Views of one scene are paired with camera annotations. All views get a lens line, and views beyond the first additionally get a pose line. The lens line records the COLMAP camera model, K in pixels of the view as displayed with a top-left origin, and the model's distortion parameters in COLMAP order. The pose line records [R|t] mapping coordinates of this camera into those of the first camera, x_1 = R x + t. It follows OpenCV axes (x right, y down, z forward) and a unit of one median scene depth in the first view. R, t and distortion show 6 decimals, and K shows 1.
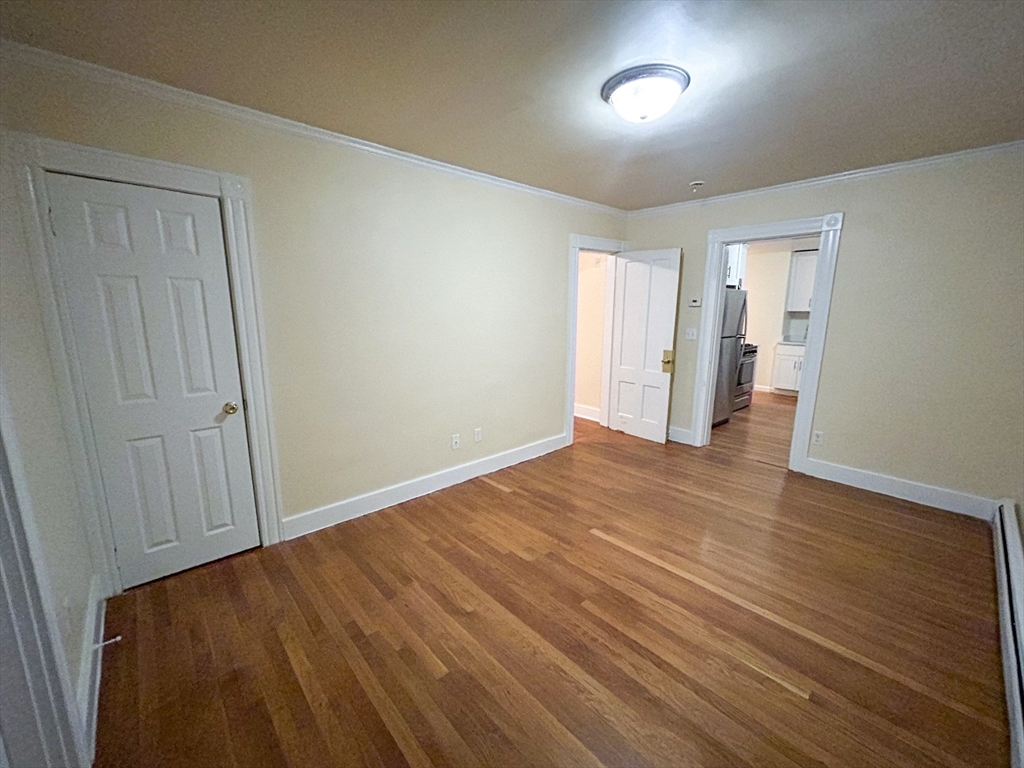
lens RADIAL K [[417.4, 0, 510.3], [0, 417.4, 383.3], [0, 0, 1]] dist [-0.002799, 0.000013]
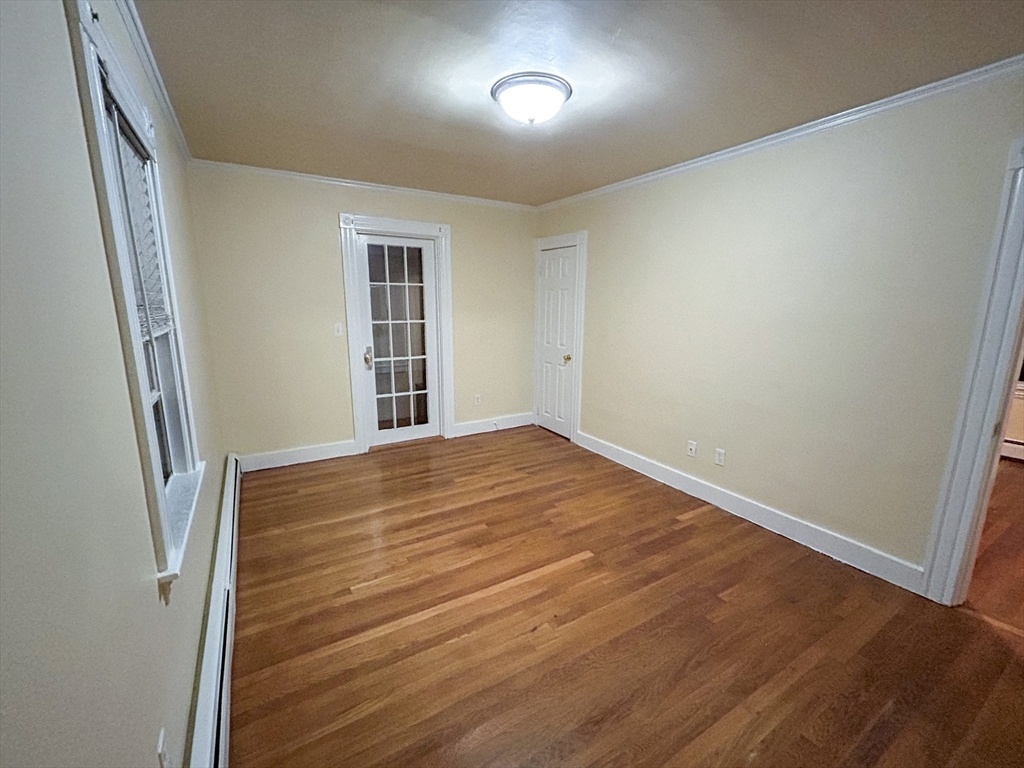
lens RADIAL K [[425.3, 0, 512.0], [0, 425.3, 384.0], [0, 0, 1]] dist [0.003148, 0.000145]
pose [[-0.190639, 0.180257, -0.964968, 0.959696], [-0.188514, 0.957978, 0.216194, -0.148365], [0.963389, 0.223125, -0.148647, 0.819227]]
